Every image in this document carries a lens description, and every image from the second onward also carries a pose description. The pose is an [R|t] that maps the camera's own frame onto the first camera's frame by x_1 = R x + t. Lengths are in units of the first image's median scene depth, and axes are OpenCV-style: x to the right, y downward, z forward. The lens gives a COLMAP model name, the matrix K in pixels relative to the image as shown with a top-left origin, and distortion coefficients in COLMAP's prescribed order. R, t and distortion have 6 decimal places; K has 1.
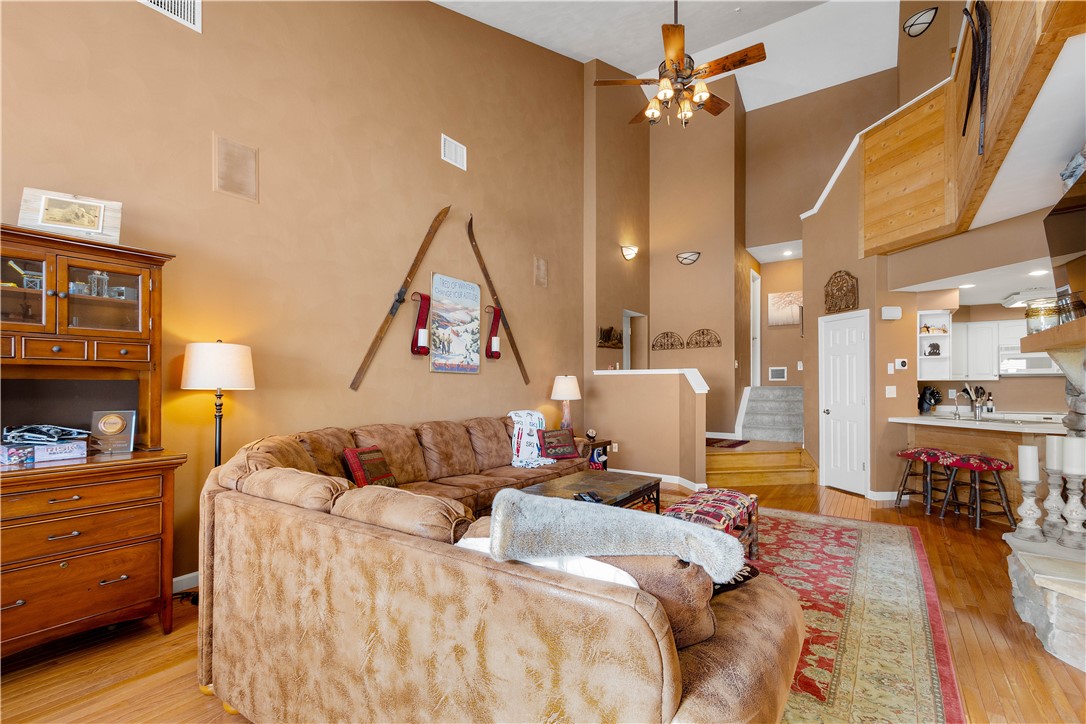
lens RADIAL K [[493.2, 0, 529.4], [0, 493.2, 381.4], [0, 0, 1]] dist [0.000973, -0.000339]
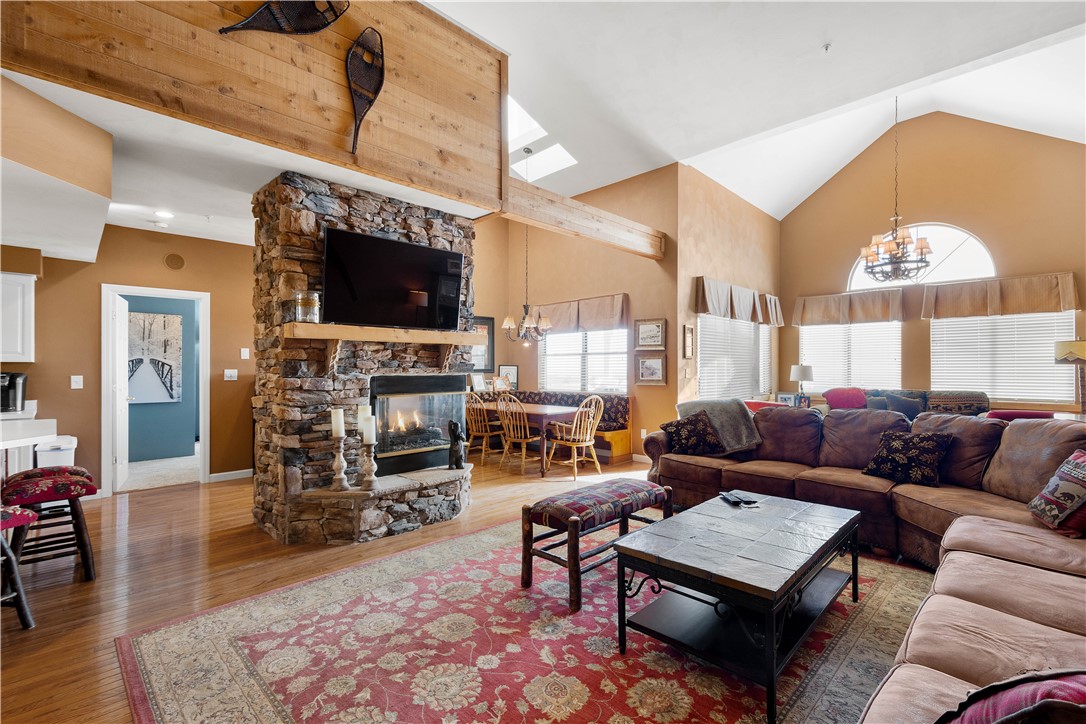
lens RADIAL K [[489.1, 0, 535.1], [0, 489.1, 369.8], [0, 0, 1]] dist [0.003552, 0.000208]
pose [[-0.985481, -0.000054, 0.169783, 0.201424], [-0.000666, 0.999993, -0.003546, 0.008130], [-0.169782, -0.003608, -0.985475, 1.160323]]
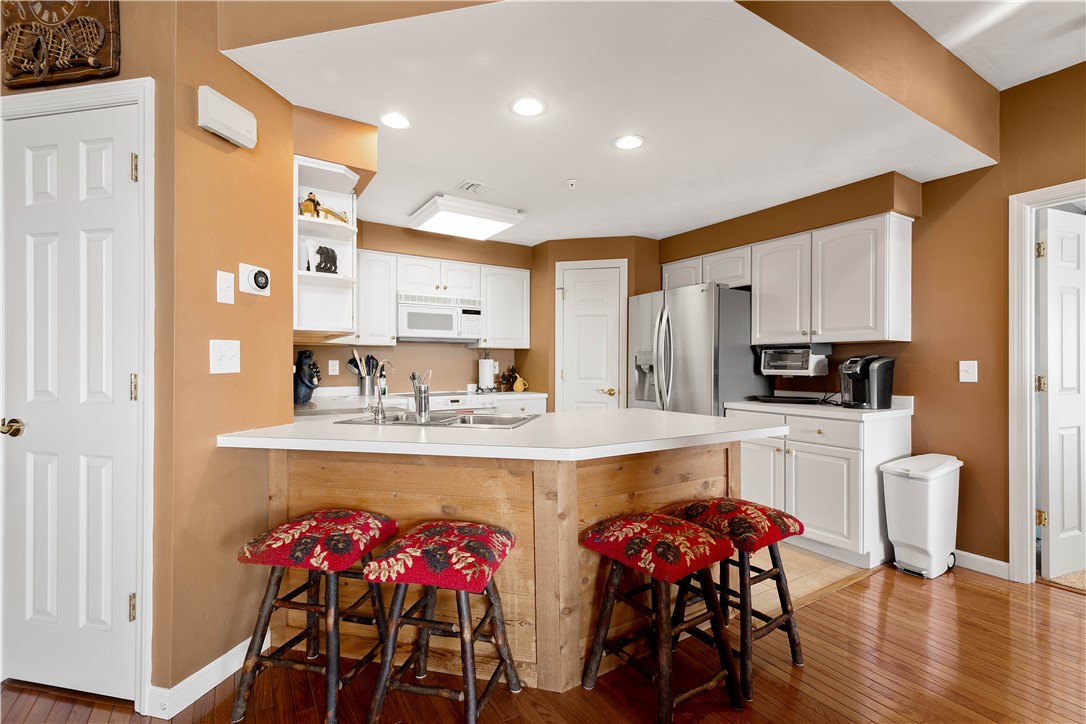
lens RADIAL K [[482.0, 0, 553.2], [0, 482.0, 364.9], [0, 0, 1]] dist [0.015767, -0.000202]
pose [[0.362538, 0.003710, 0.931962, 0.505283], [-0.009874, 0.999951, -0.000140, 0.024489], [-0.931917, -0.009151, 0.362557, 0.671211]]
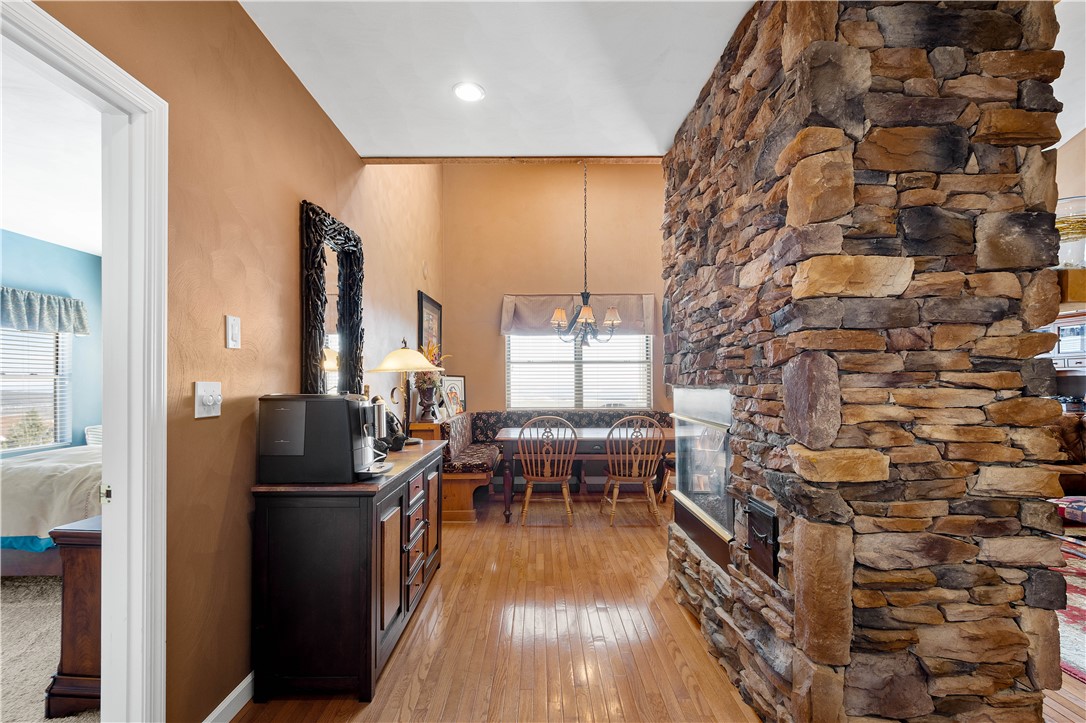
lens RADIAL K [[486.4, 0, 538.4], [0, 486.4, 380.1], [0, 0, 1]] dist [0.003866, -0.000158]
pose [[-0.813255, 0.001274, -0.581906, 1.014038], [0.006487, 0.999955, -0.006876, 0.006961], [0.581871, -0.009367, -0.813227, 0.634748]]
